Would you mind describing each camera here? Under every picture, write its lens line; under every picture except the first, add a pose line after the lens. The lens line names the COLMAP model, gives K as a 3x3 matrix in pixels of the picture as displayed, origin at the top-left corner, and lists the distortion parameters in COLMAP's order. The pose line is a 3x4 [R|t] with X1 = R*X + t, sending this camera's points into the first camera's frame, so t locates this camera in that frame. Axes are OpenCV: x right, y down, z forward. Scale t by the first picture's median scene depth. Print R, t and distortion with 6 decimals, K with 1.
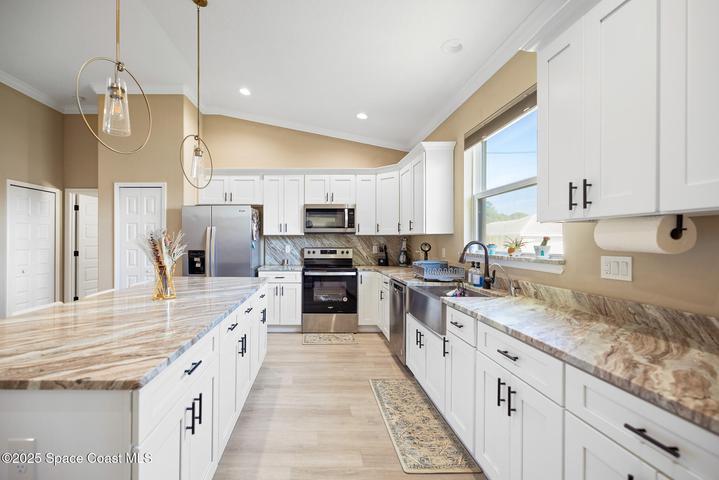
lens RADIAL K [[323.7, 0, 316.8], [0, 323.7, 241.7], [0, 0, 1]] dist [-0.000065, 0.000068]
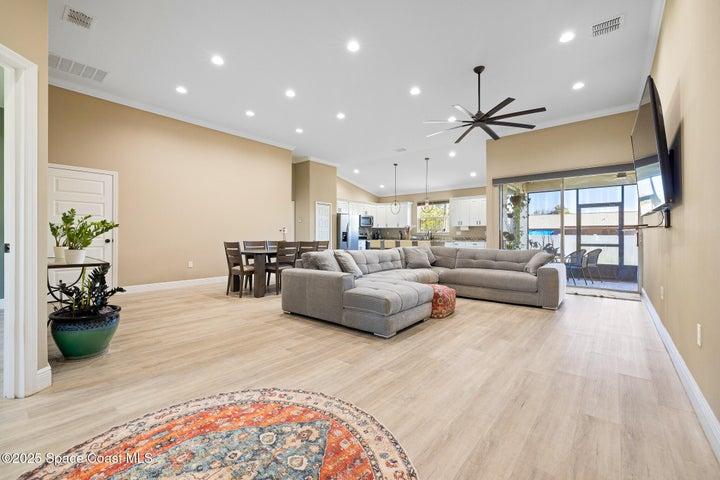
lens RADIAL K [[305.8, 0, 360.7], [0, 305.8, 233.5], [0, 0, 1]] dist [-0.000544, -0.000074]
pose [[0.640759, 0.011468, 0.767656, -2.095180], [-0.001489, 0.999905, -0.013694, 0.070495], [-0.767741, 0.007632, 0.640715, -0.608048]]
